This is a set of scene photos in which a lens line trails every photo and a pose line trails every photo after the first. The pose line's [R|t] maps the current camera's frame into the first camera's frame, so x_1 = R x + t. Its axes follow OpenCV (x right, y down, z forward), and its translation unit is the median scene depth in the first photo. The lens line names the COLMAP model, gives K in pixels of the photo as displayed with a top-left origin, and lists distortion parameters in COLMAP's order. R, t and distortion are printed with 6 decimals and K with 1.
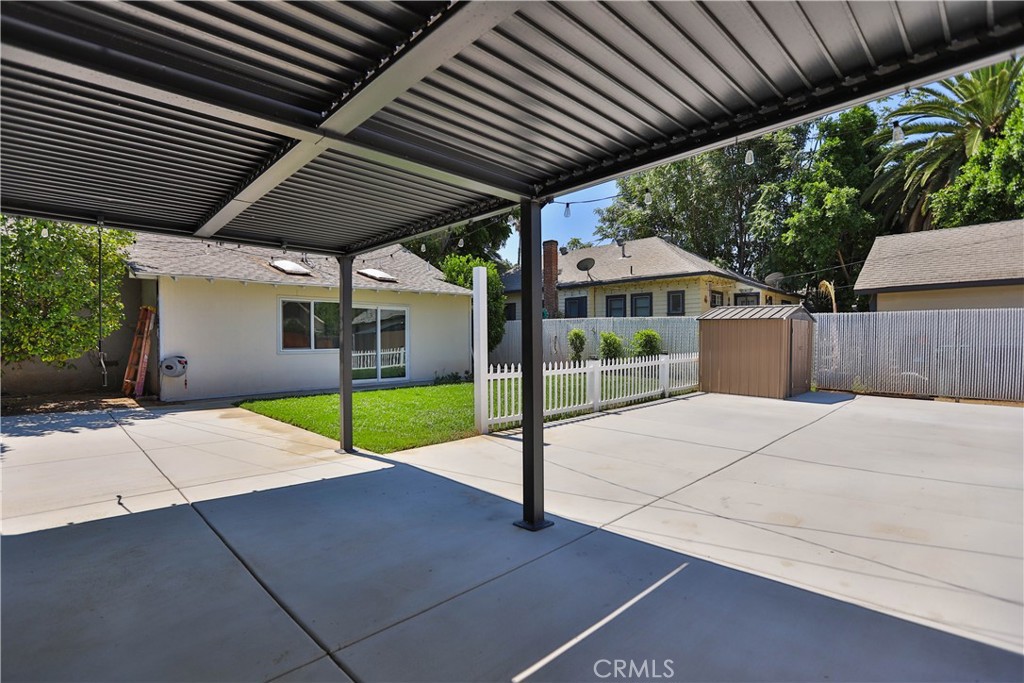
lens RADIAL K [[490.6, 0, 514.5], [0, 490.6, 342.8], [0, 0, 1]] dist [-0.038990, 0.009268]
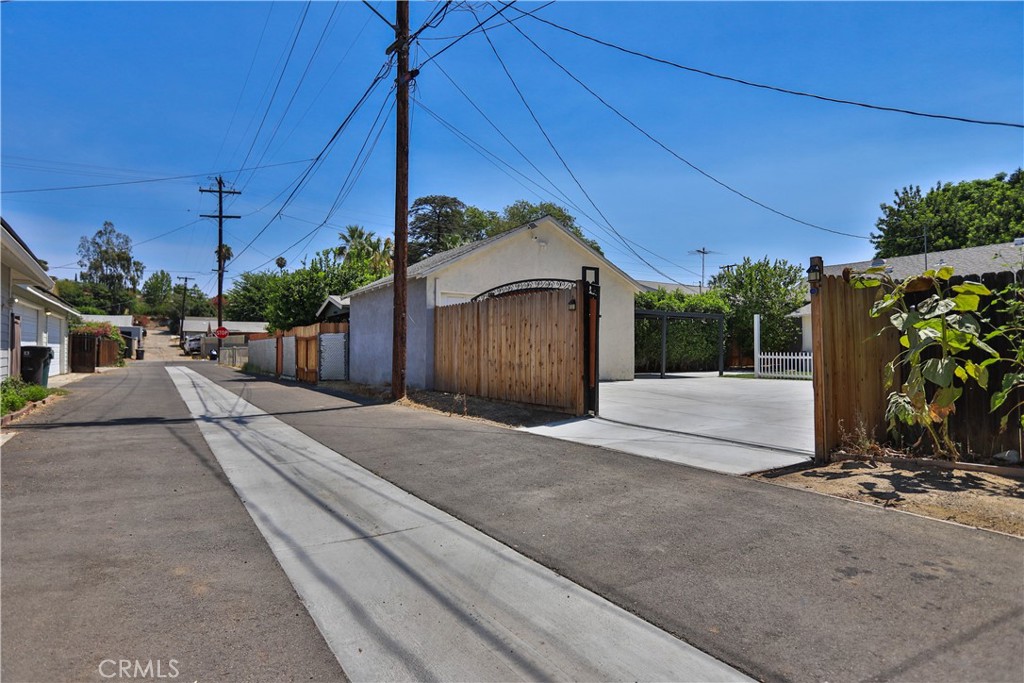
lens RADIAL K [[570.8, 0, 516.4], [0, 570.8, 346.9], [0, 0, 1]] dist [-0.021026, 0.008917]
pose [[-0.222273, -0.003624, -0.974978, 1.016657], [-0.005019, 0.999984, -0.002573, 0.009987], [0.974972, 0.004322, -0.222287, 0.133130]]
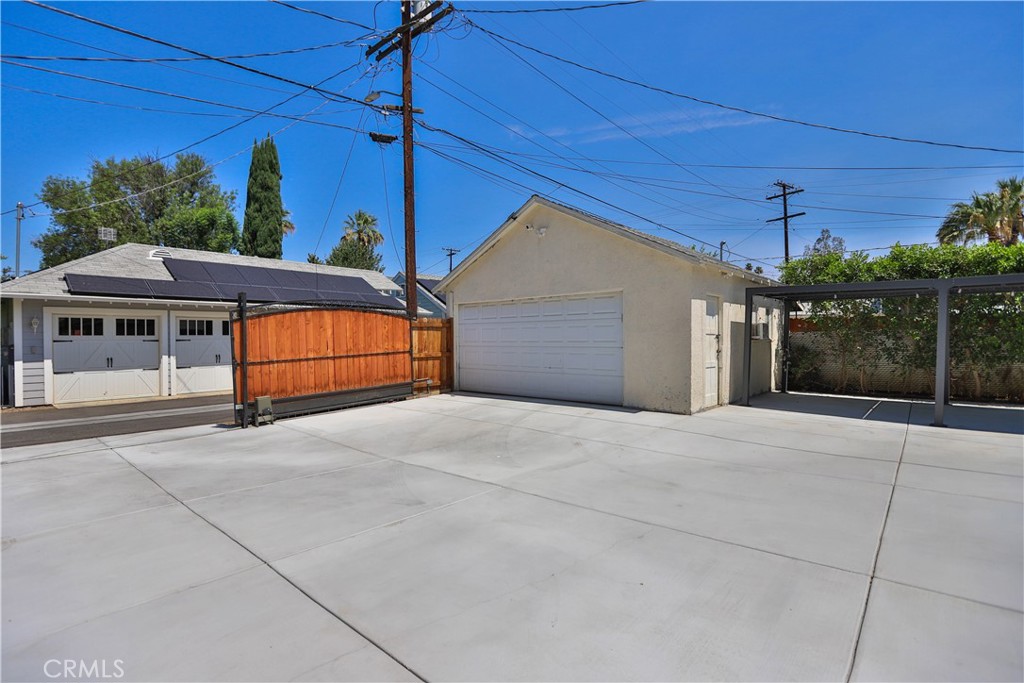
lens RADIAL K [[490.6, 0, 509.2], [0, 490.6, 343.0], [0, 0, 1]] dist [-0.038990, 0.009268]
pose [[-0.998694, 0.012788, -0.049473, 0.357859], [0.012109, 0.999829, 0.014007, -0.012923], [0.049644, 0.013390, -0.998677, 0.515110]]
